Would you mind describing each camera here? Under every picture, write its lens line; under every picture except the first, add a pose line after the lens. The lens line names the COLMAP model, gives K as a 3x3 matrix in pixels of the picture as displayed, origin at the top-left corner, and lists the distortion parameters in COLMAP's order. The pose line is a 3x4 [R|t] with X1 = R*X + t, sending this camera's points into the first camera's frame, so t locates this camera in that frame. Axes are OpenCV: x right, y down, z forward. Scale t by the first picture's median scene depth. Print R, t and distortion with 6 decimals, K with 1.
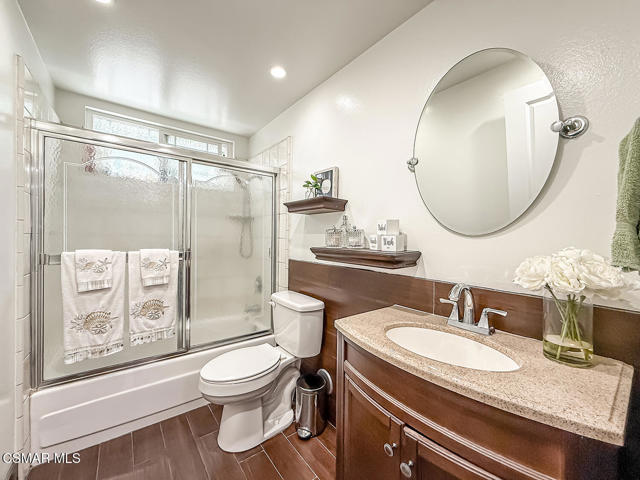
lens RADIAL K [[256.3, 0, 318.5], [0, 256.3, 234.5], [0, 0, 1]] dist [0.001422, -0.000060]
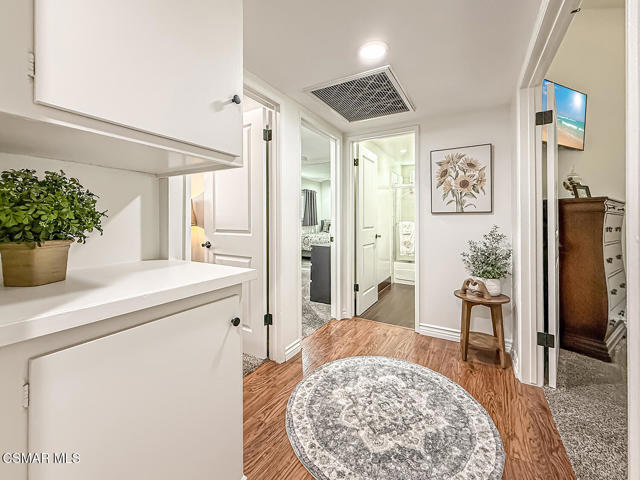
lens RADIAL K [[256.3, 0, 318.5], [0, 256.3, 234.5], [0, 0, 1]] dist [0.001422, -0.000060]
pose [[0.361699, 0.033211, -0.931703, 2.009391], [0.017488, 0.998948, 0.042397, 0.078957], [0.932131, -0.031629, 0.360738, -1.386096]]
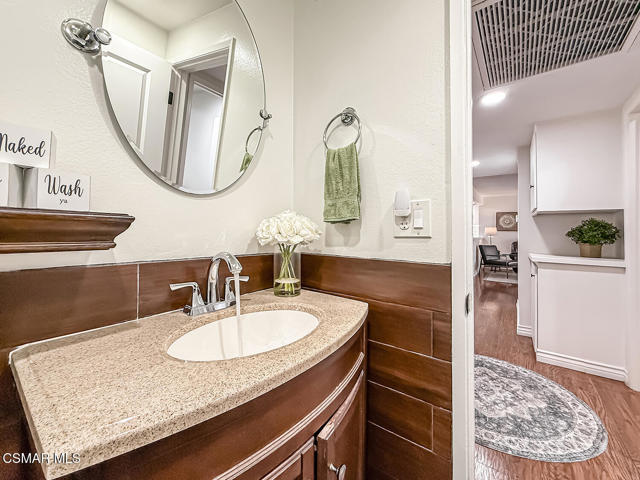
lens RADIAL K [[256.3, 0, 318.5], [0, 256.3, 234.5], [0, 0, 1]] dist [0.001422, -0.000060]
pose [[-0.252916, -0.001936, 0.967486, -0.229547], [-0.029323, 0.999554, -0.005665, 0.096324], [-0.967044, -0.029802, -0.252860, 0.717076]]
